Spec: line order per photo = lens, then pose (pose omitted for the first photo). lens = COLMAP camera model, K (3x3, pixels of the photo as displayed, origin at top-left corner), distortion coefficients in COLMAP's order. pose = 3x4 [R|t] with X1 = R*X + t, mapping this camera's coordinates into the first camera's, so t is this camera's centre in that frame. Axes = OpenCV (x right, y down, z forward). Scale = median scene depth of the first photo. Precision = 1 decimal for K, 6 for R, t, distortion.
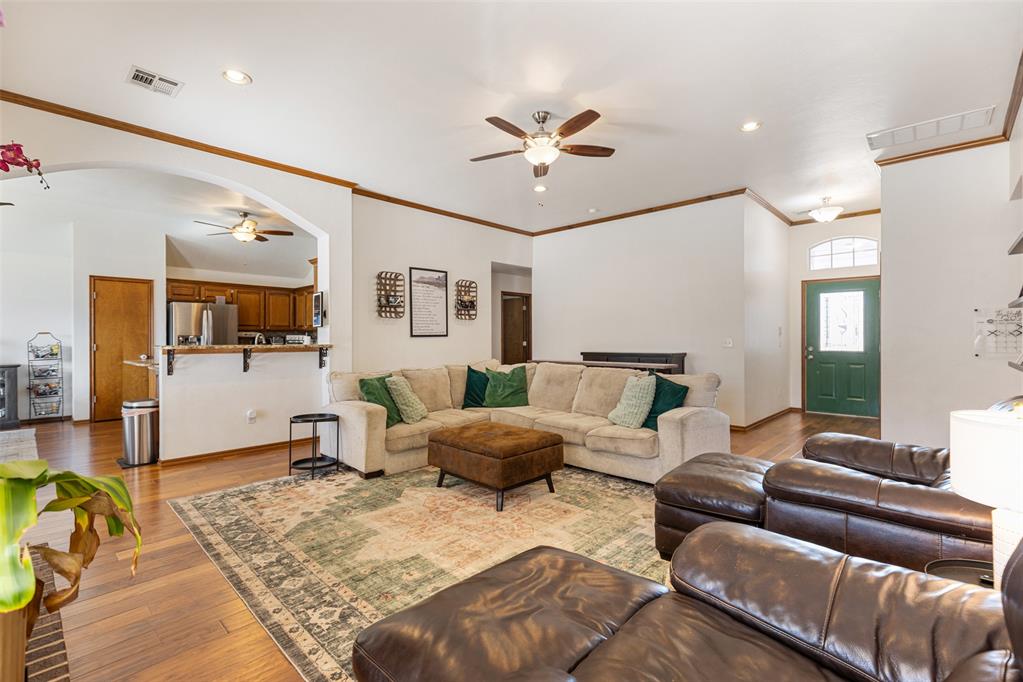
lens RADIAL K [[457.0, 0, 511.9], [0, 457.0, 340.7], [0, 0, 1]] dist [0.001930, 0.000030]
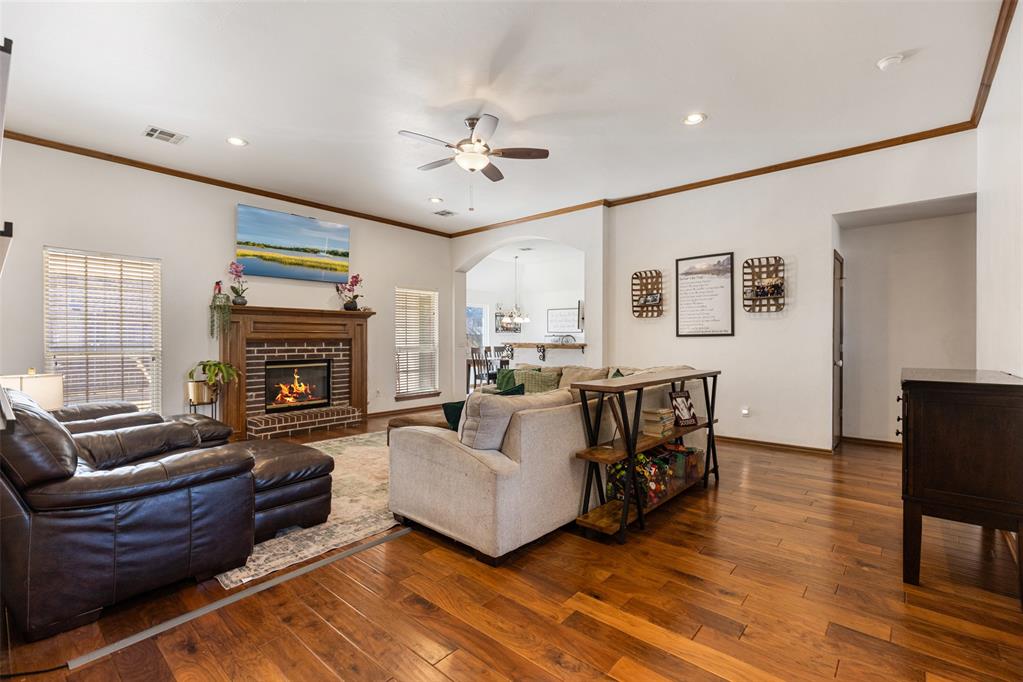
lens RADIAL K [[457.0, 0, 512.0], [0, 457.0, 338.8], [0, 0, 1]] dist [0.001930, 0.000030]
pose [[0.043465, 0.006030, -0.999037, 0.639821], [-0.000804, 0.999982, 0.006000, -0.008974], [0.999055, 0.000543, 0.043469, 0.611871]]
